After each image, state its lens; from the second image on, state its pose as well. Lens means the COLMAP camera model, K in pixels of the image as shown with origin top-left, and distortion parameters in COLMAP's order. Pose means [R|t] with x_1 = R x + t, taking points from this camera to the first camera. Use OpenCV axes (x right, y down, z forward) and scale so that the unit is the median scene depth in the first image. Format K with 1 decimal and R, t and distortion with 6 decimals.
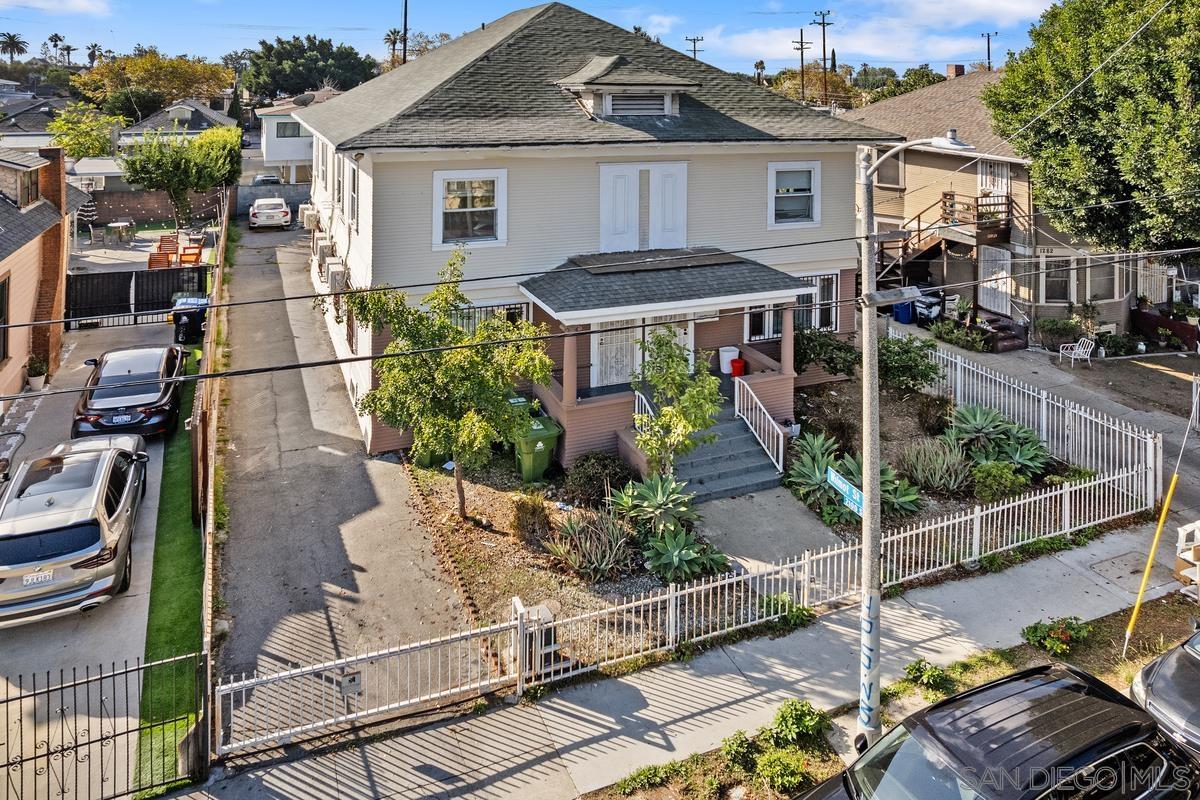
lens RADIAL K [[771.4, 0, 604.9], [0, 771.4, 393.8], [0, 0, 1]] dist [-0.077402, 0.072249]
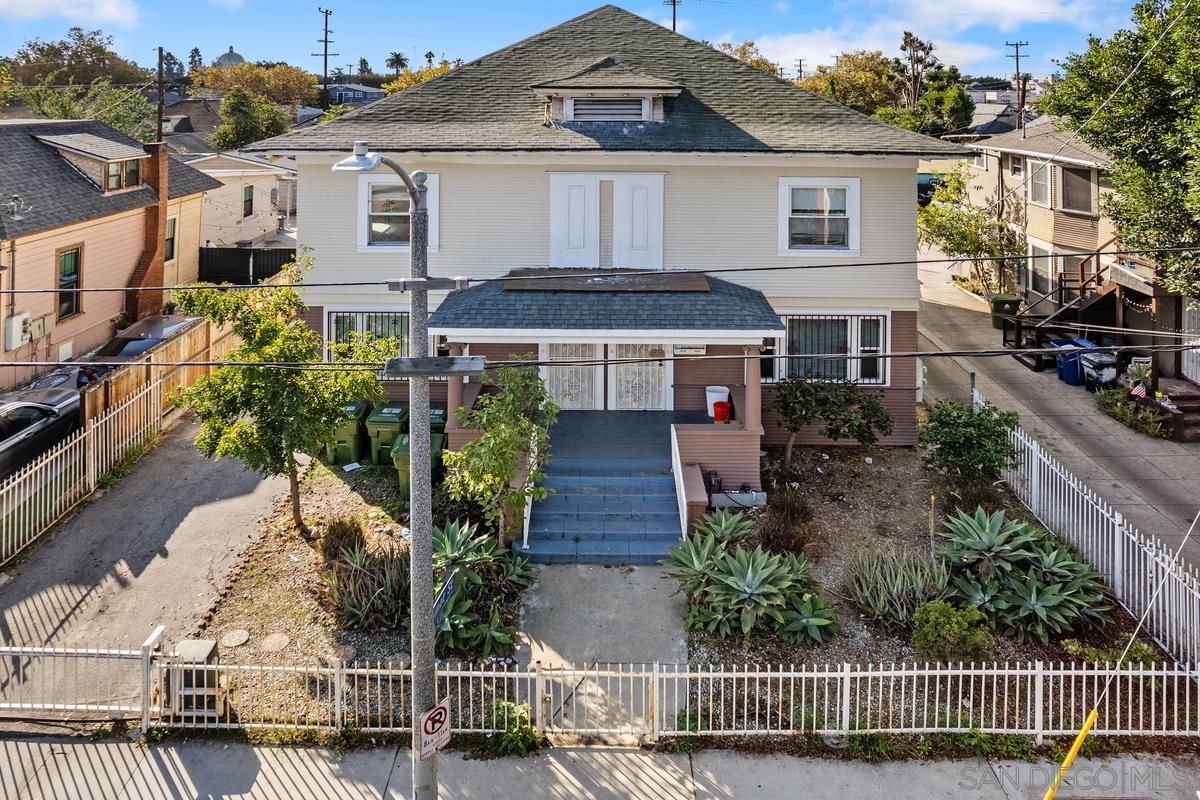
lens RADIAL K [[753.8, 0, 600.2], [0, 753.8, 339.2], [0, 0, 1]] dist [-0.058504, 0.032624]
pose [[0.921479, 0.117648, -0.370183, 0.393368], [-0.141571, 0.989197, -0.038027, -0.072178], [0.361710, 0.087448, 0.928180, 0.190443]]
